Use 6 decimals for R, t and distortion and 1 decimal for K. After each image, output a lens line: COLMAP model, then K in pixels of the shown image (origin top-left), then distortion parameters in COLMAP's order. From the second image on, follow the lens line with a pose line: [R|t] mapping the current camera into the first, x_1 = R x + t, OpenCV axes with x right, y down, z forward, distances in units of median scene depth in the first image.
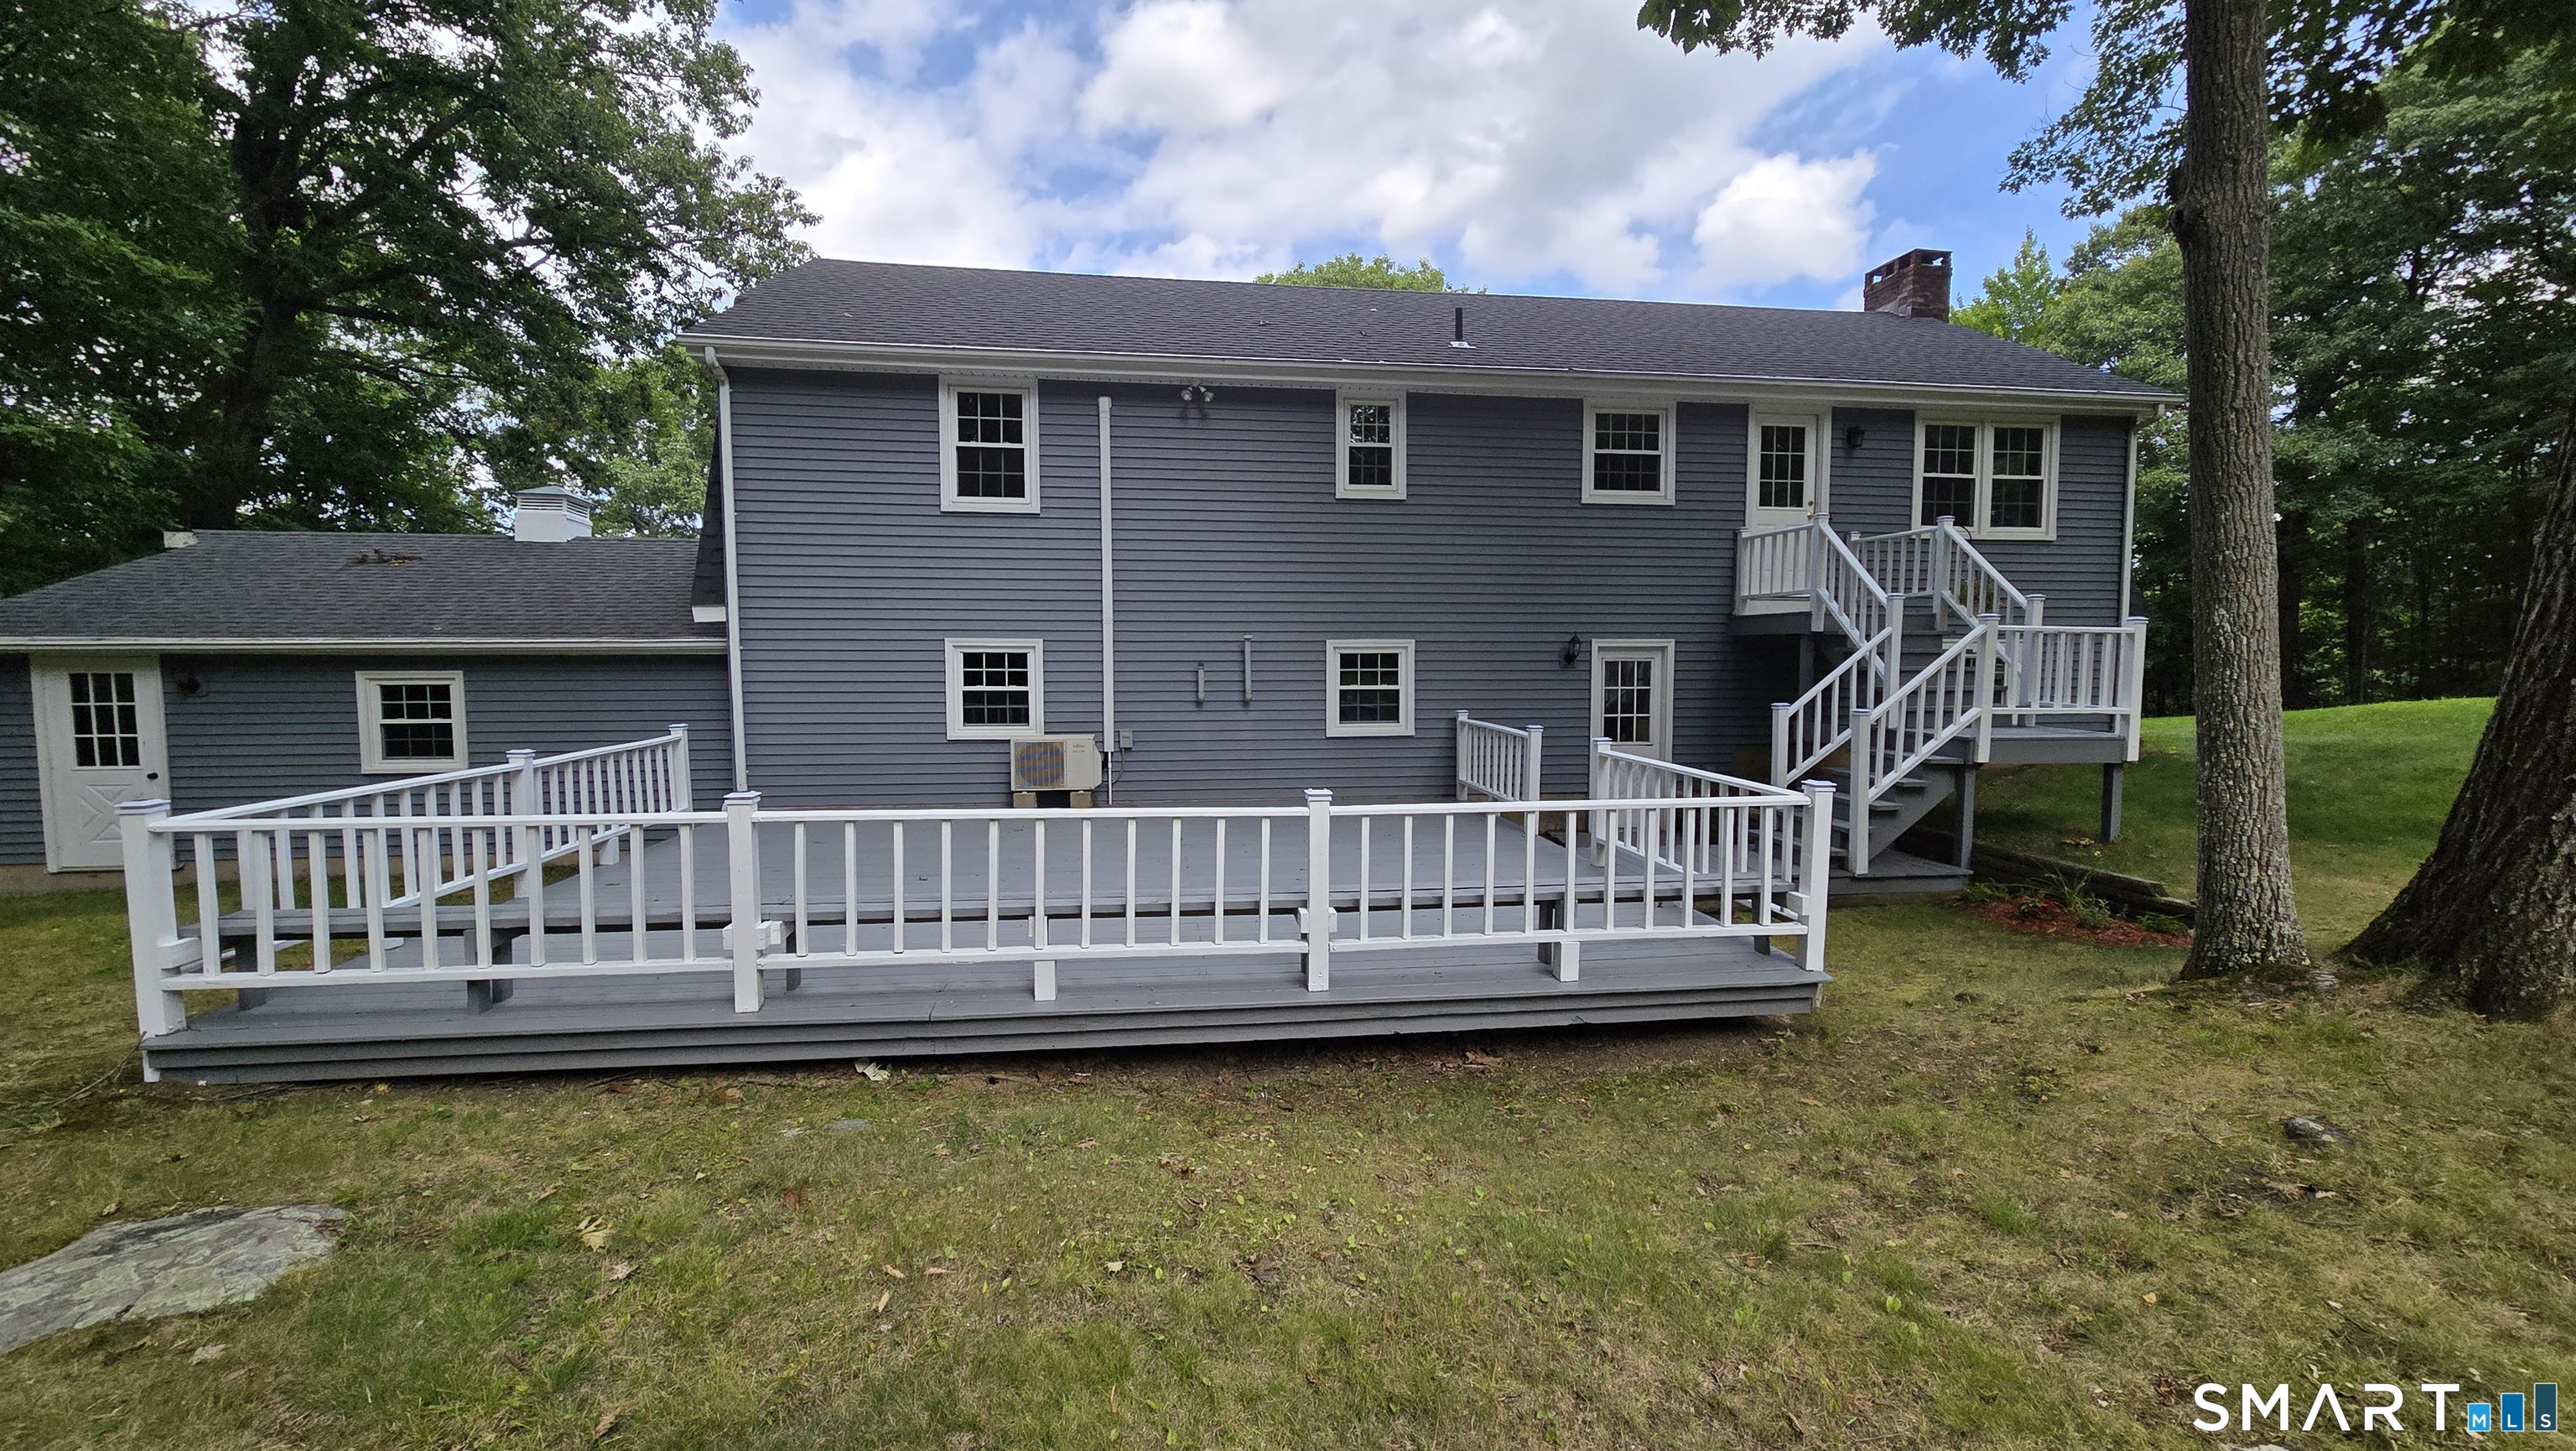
lens RADIAL K [[1060.7, 0, 1274.6], [0, 1060.7, 727.5], [0, 0, 1]] dist [-0.000257, 0.000915]
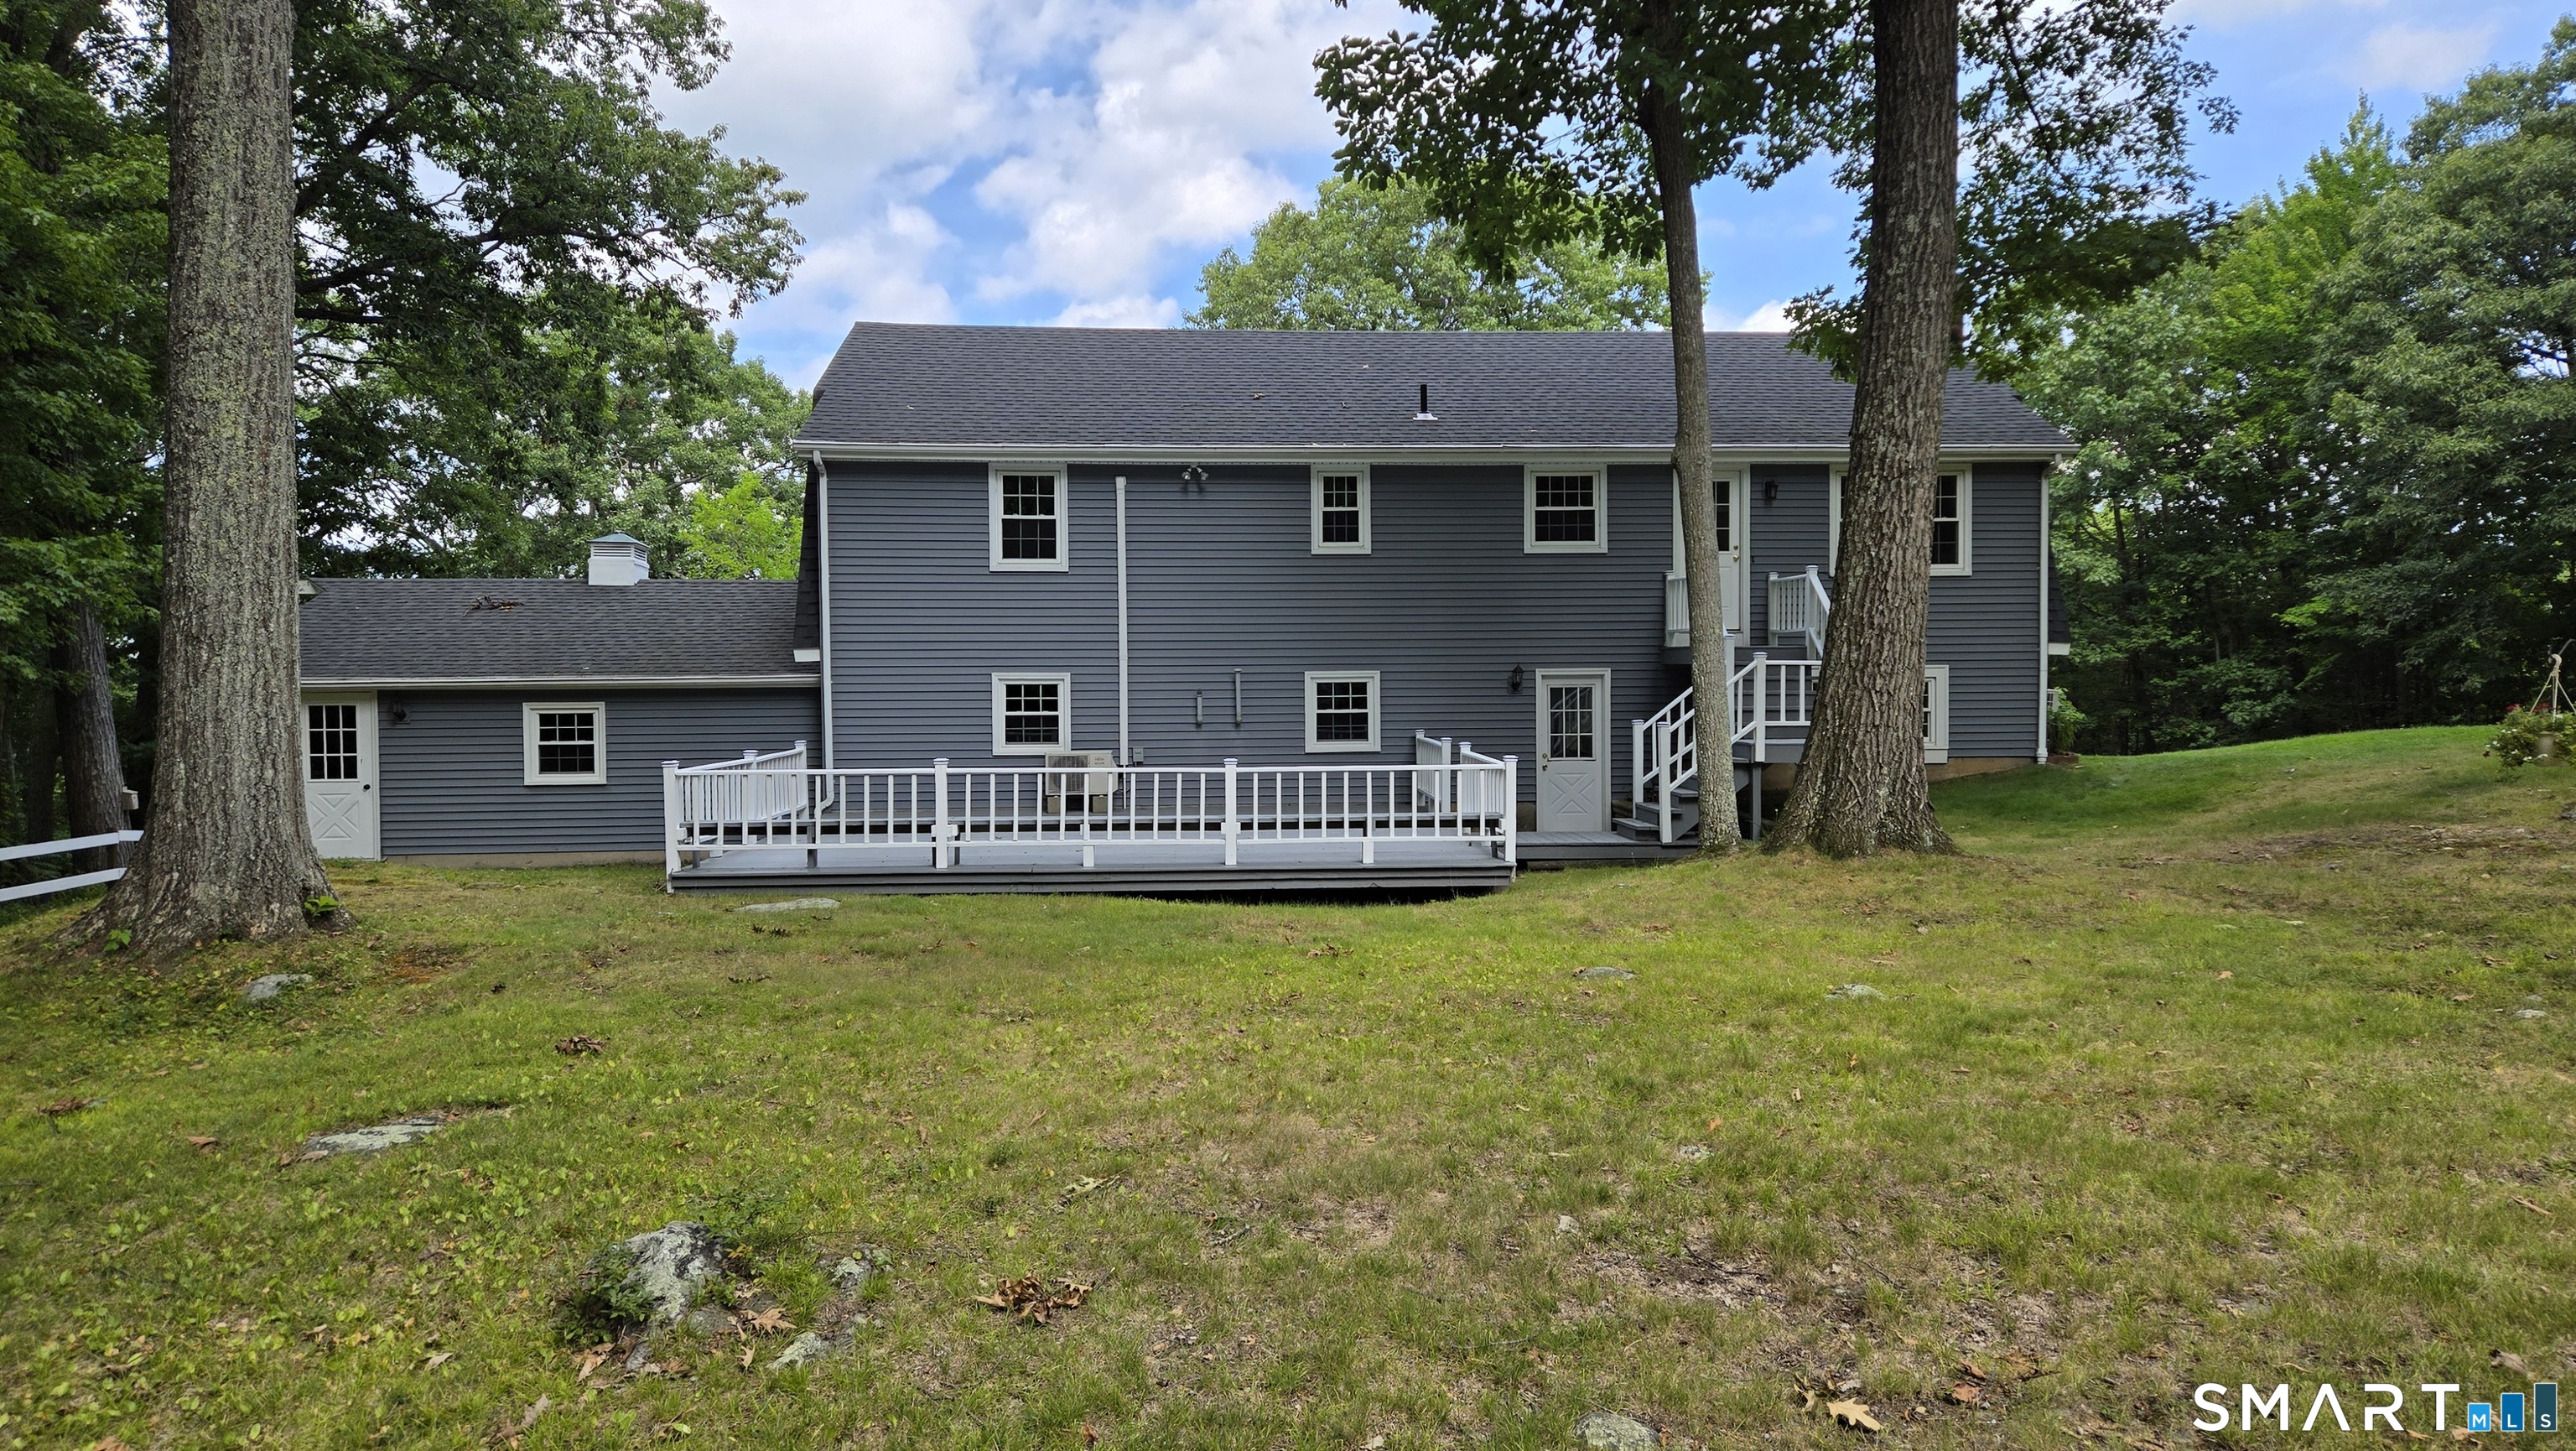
lens RADIAL K [[1733.4, 0, 1295.8], [0, 1733.4, 709.8], [0, 0, 1]] dist [0.068770, -0.001100]
pose [[0.998155, -0.006352, -0.060389, 0.159056], [0.003403, 0.998802, -0.048817, 0.056600], [0.060627, 0.048521, 0.996980, -0.961825]]
